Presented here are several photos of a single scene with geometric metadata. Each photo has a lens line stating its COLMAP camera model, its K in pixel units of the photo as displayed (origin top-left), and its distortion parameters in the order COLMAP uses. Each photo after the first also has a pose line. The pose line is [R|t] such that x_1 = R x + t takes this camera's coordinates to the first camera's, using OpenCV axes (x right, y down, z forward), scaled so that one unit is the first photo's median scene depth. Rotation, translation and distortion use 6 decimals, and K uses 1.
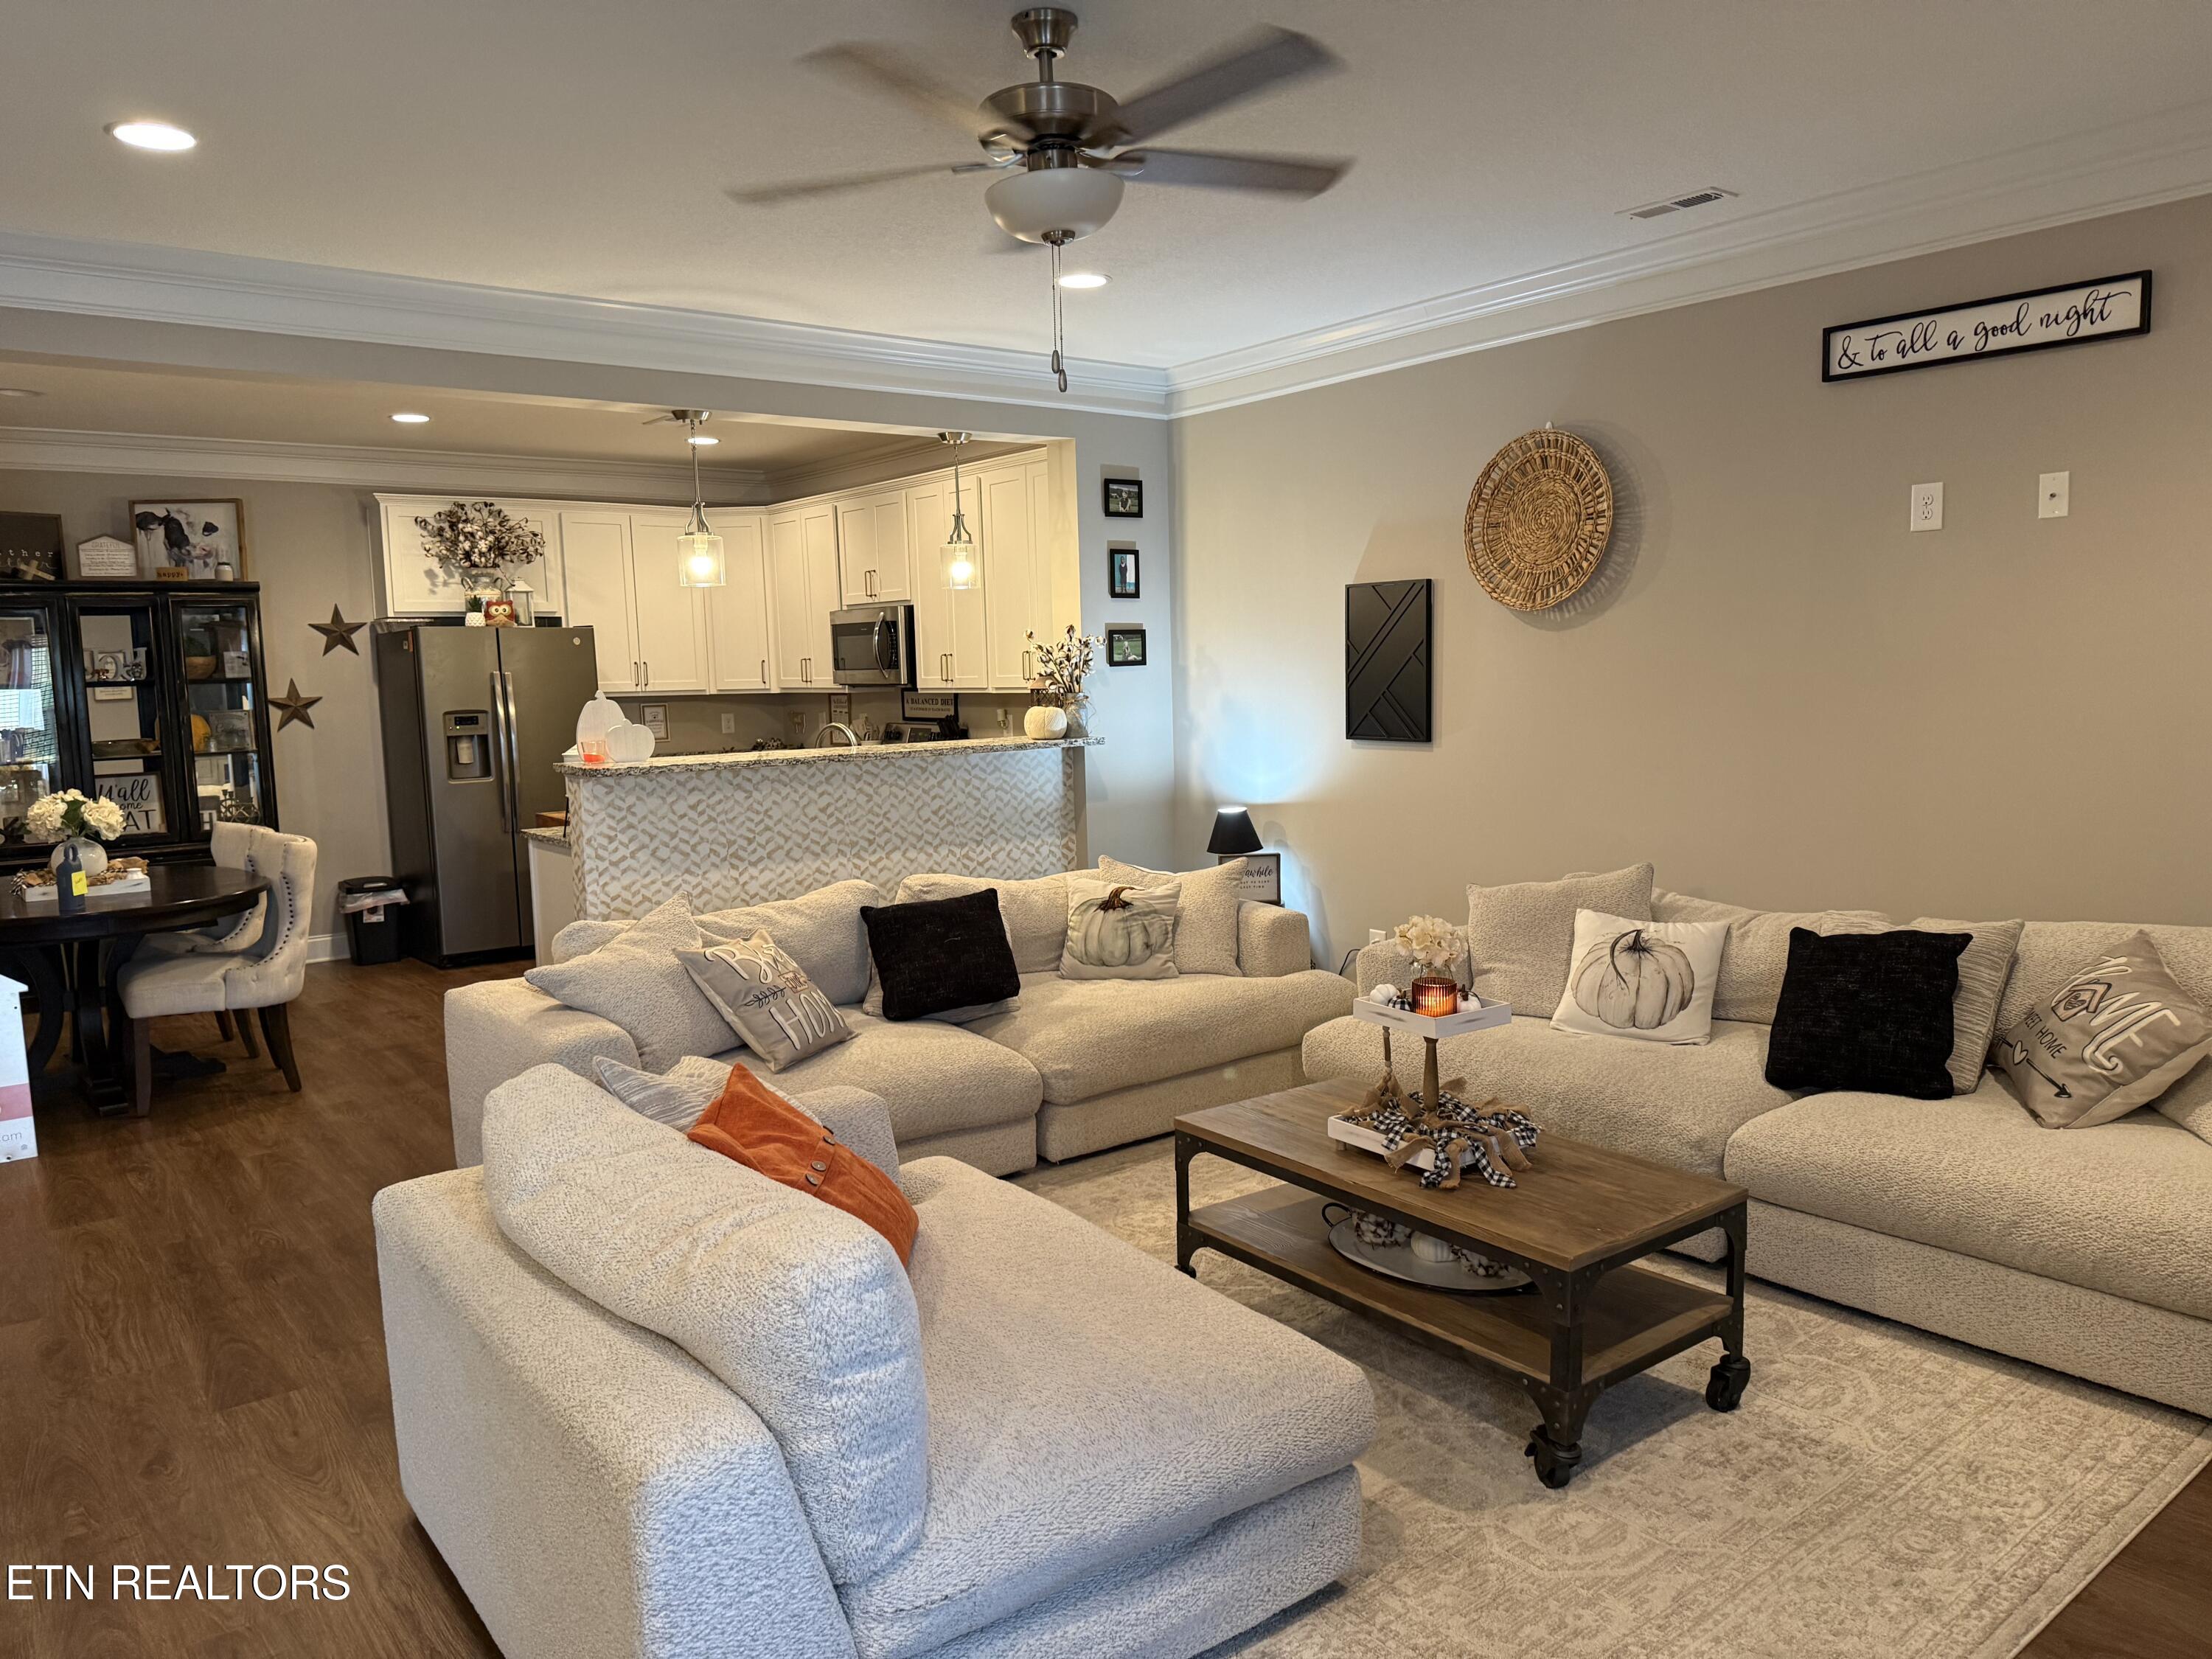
lens RADIAL K [[1619.8, 0, 1135.3], [0, 1619.8, 839.2], [0, 0, 1]] dist [-0.001251, -0.000207]
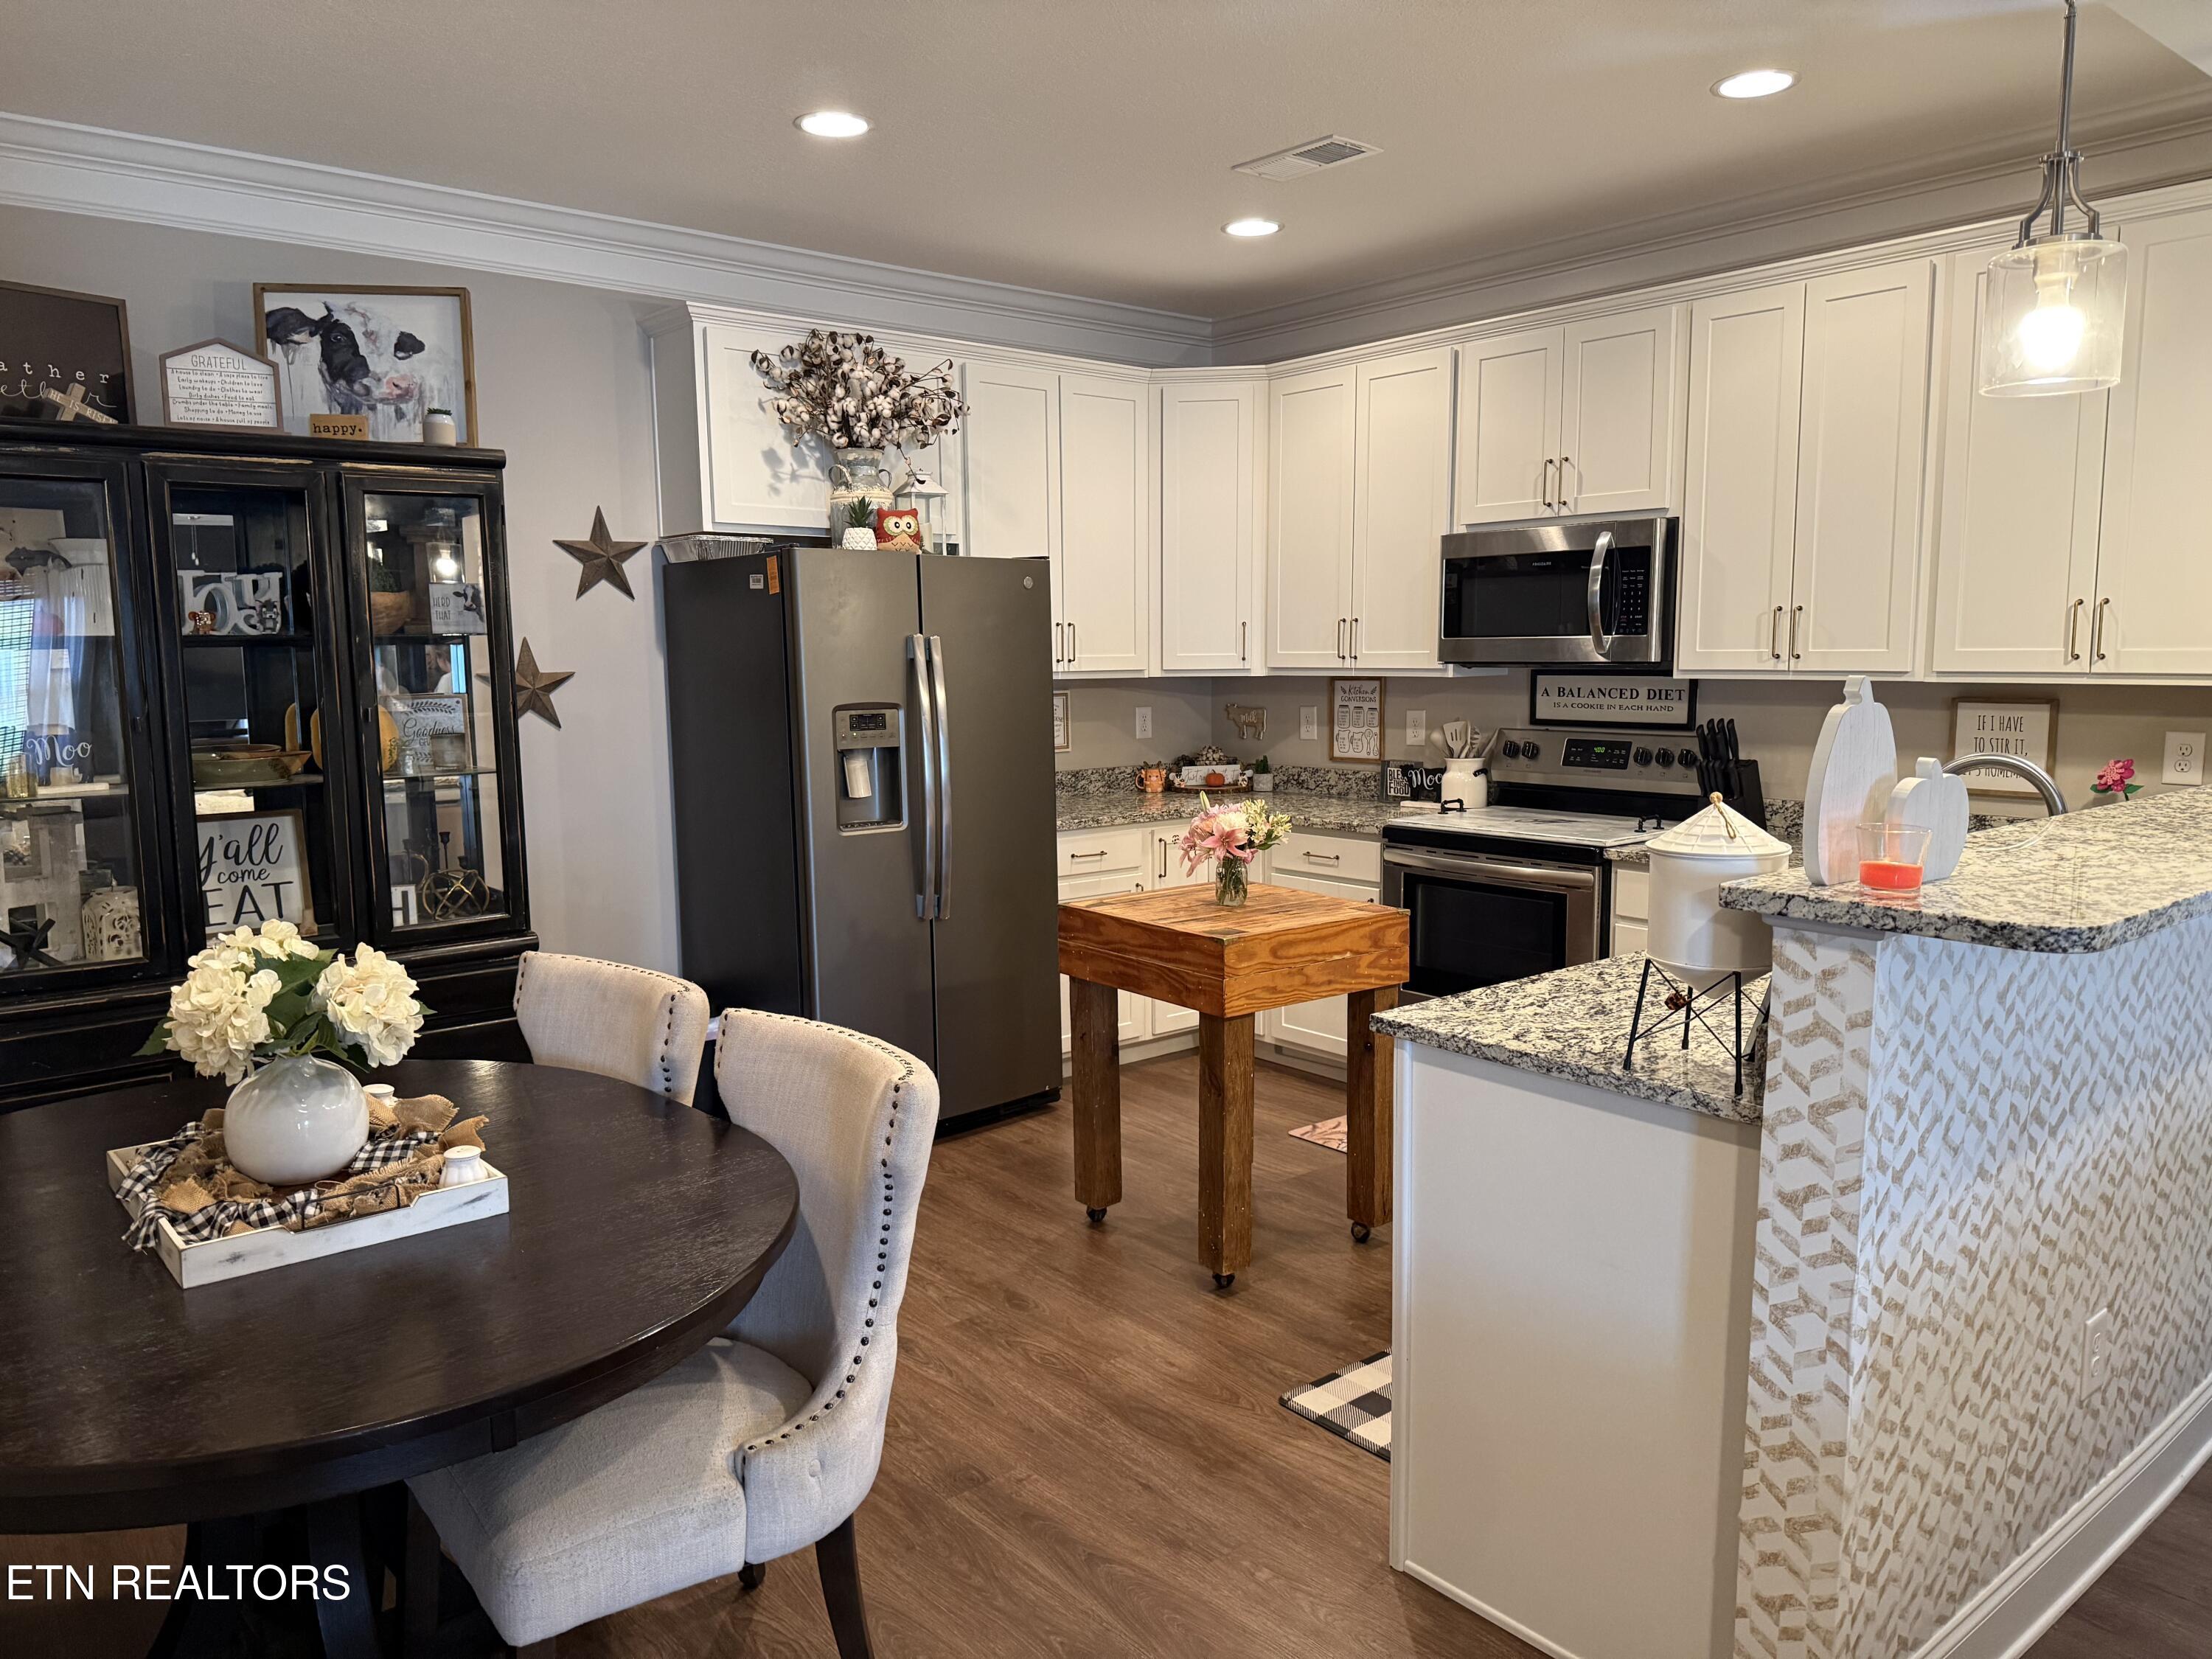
lens RADIAL K [[1555.7, 0, 1074.5], [0, 1555.7, 835.5], [0, 0, 1]] dist [0.182008, -0.290122]
pose [[0.999732, 0.008532, 0.021516, -0.351004], [-0.008780, 0.999896, 0.011467, -0.040934], [-0.021416, -0.011653, 0.999703, 0.460465]]
